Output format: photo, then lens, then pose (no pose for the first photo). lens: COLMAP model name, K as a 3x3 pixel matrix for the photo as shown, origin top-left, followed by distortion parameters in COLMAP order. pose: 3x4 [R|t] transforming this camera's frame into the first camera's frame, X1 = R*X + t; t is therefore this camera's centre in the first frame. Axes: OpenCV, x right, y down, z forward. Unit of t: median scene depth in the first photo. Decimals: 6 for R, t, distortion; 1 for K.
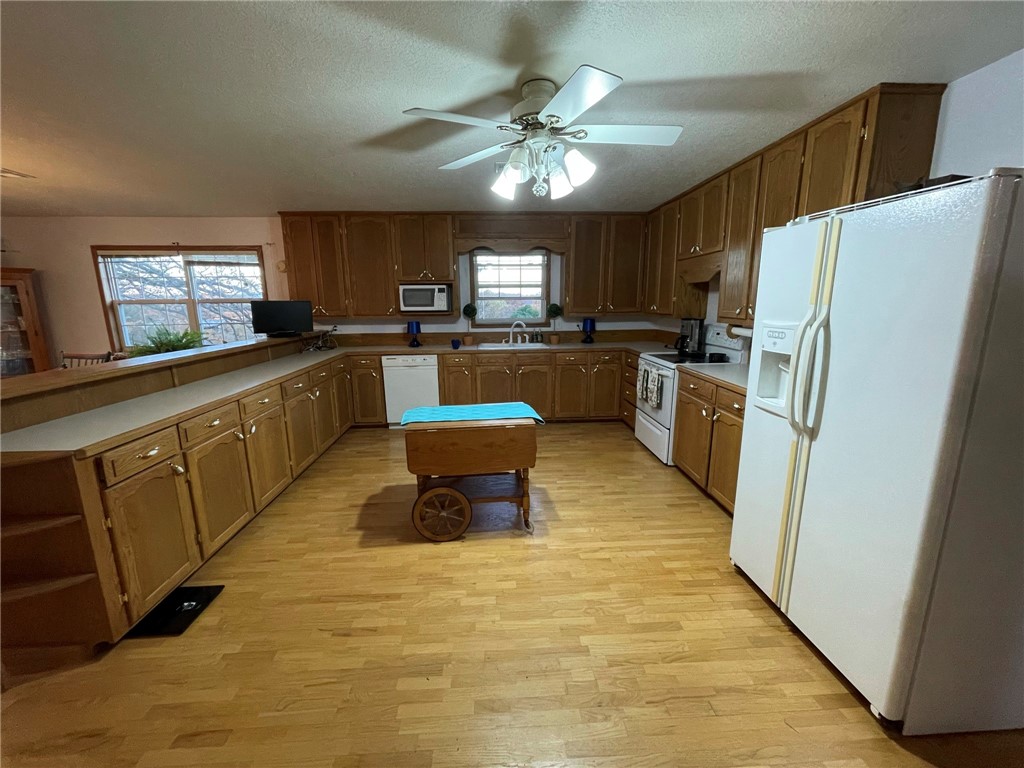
lens RADIAL K [[408.7, 0, 512.0], [0, 408.7, 382.8], [0, 0, 1]] dist [0.003326, -0.003544]
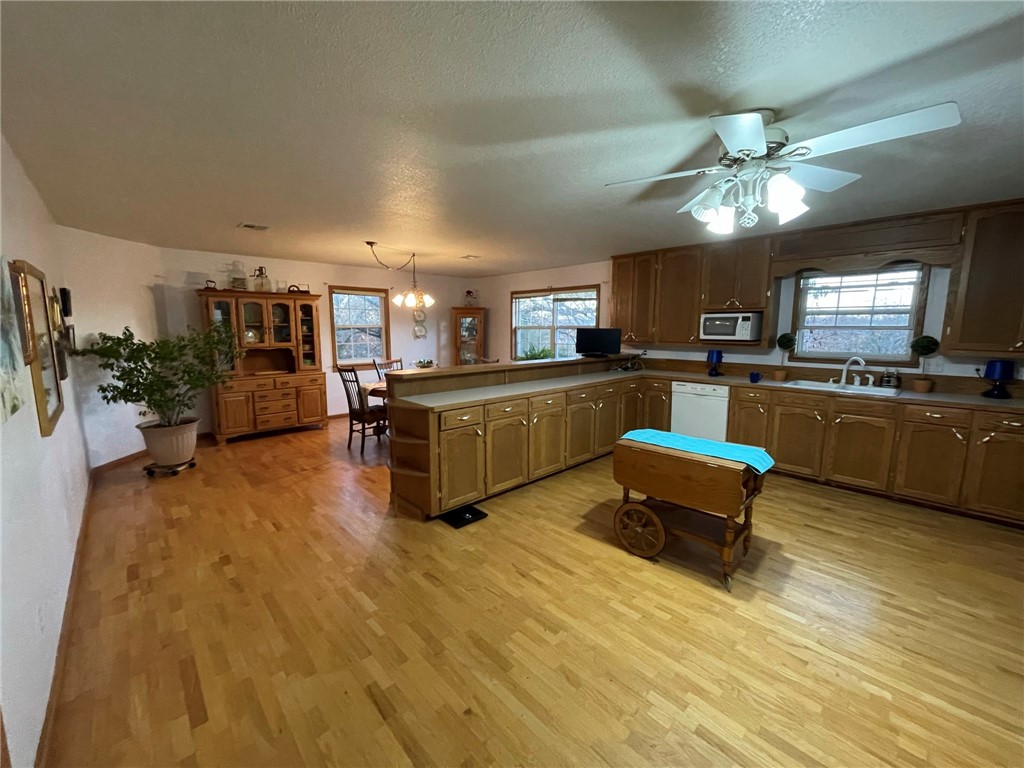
lens RADIAL K [[408.7, 0, 510.0], [0, 408.7, 383.8], [0, 0, 1]] dist [0.003326, -0.003544]
pose [[0.648615, 0.115665, -0.752276, 0.285705], [-0.157331, 0.987414, 0.016167, -0.015018], [0.744678, 0.107870, 0.658649, 0.001764]]
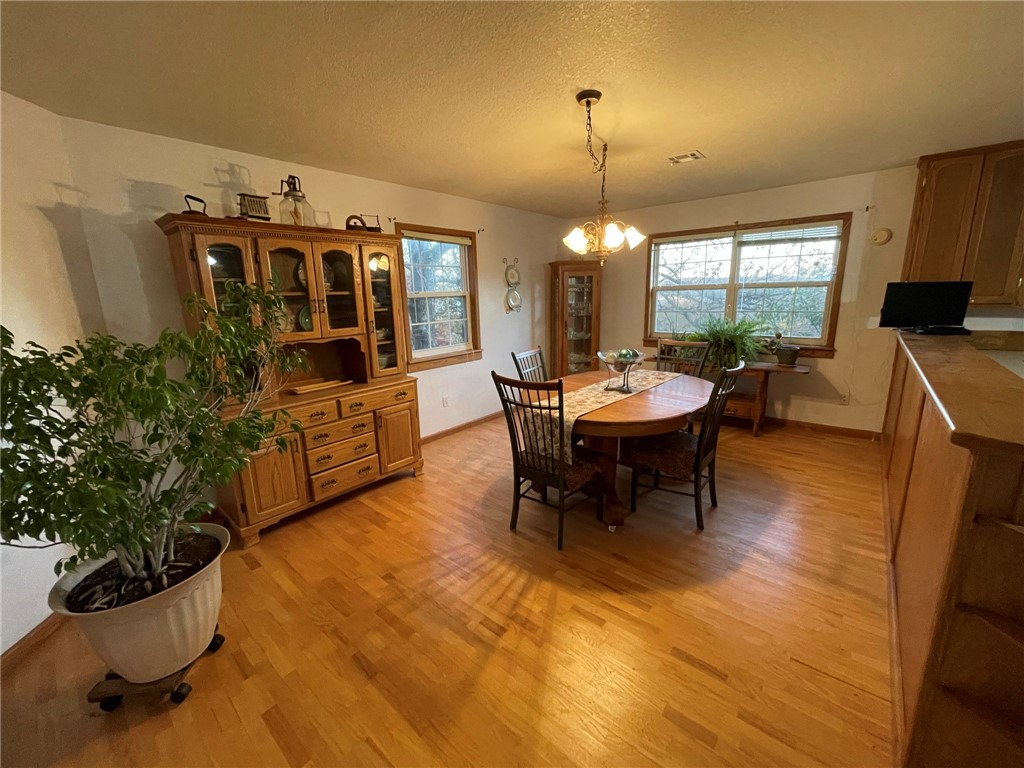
lens RADIAL K [[408.7, 0, 515.7], [0, 408.7, 383.1], [0, 0, 1]] dist [0.003326, -0.003544]
pose [[0.732179, 0.135271, -0.667544, -0.791790], [-0.112445, 0.990638, 0.077410, -0.000286], [0.671766, 0.018384, 0.740535, -0.005061]]
